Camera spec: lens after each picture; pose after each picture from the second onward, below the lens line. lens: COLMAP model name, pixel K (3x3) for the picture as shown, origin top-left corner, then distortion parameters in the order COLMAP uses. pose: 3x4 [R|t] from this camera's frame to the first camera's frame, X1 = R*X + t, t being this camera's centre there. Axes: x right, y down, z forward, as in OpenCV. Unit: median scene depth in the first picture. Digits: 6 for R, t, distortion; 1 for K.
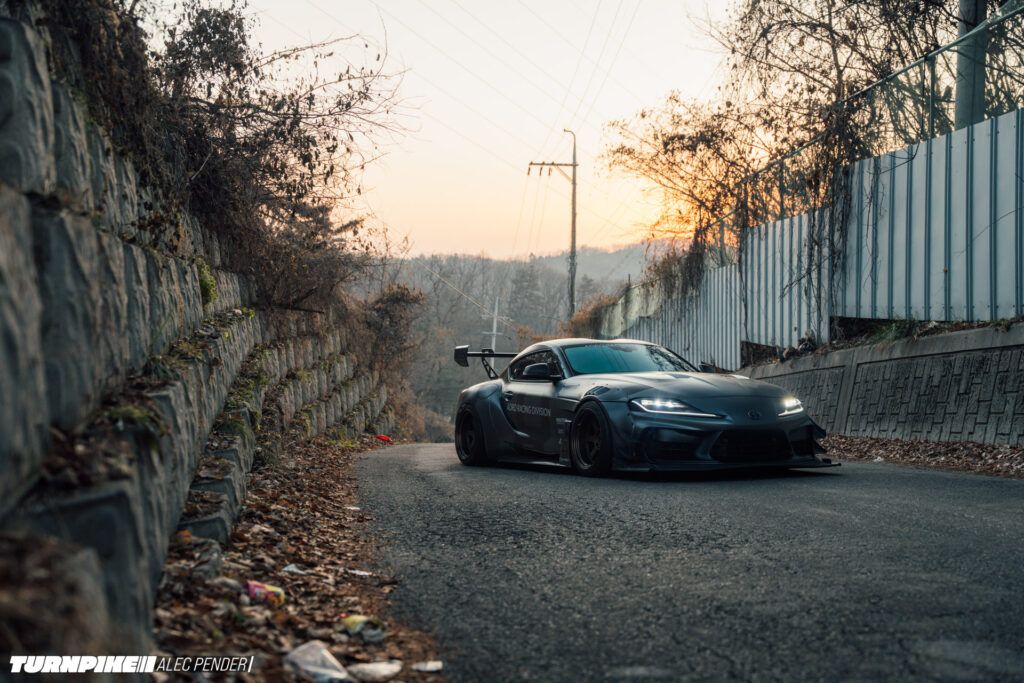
lens RADIAL K [[1314.6, 0, 512.0], [0, 1314.6, 341.5], [0, 0, 1]] dist [0.020503, 0.016096]
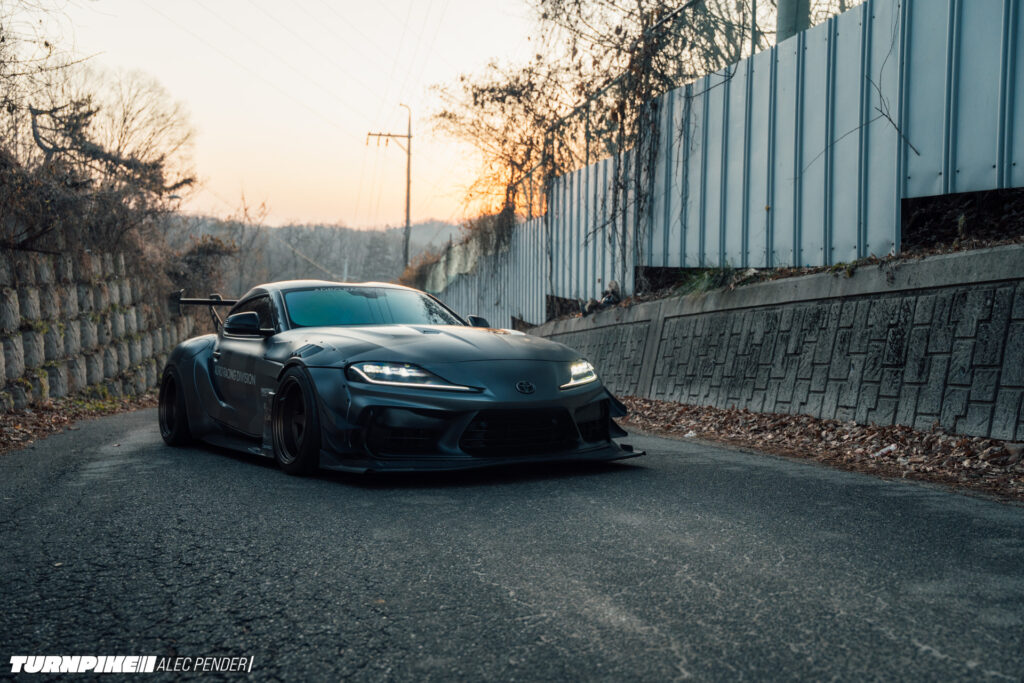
lens RADIAL K [[1094.3, 0, 512.0], [0, 1094.3, 341.5], [0, 0, 1]] dist [-0.021138, -0.006518]
pose [[0.992245, 0.004933, 0.124198, 0.071142], [-0.009527, 0.999291, 0.036424, 0.007210], [-0.123930, -0.037324, 0.991589, 0.289938]]
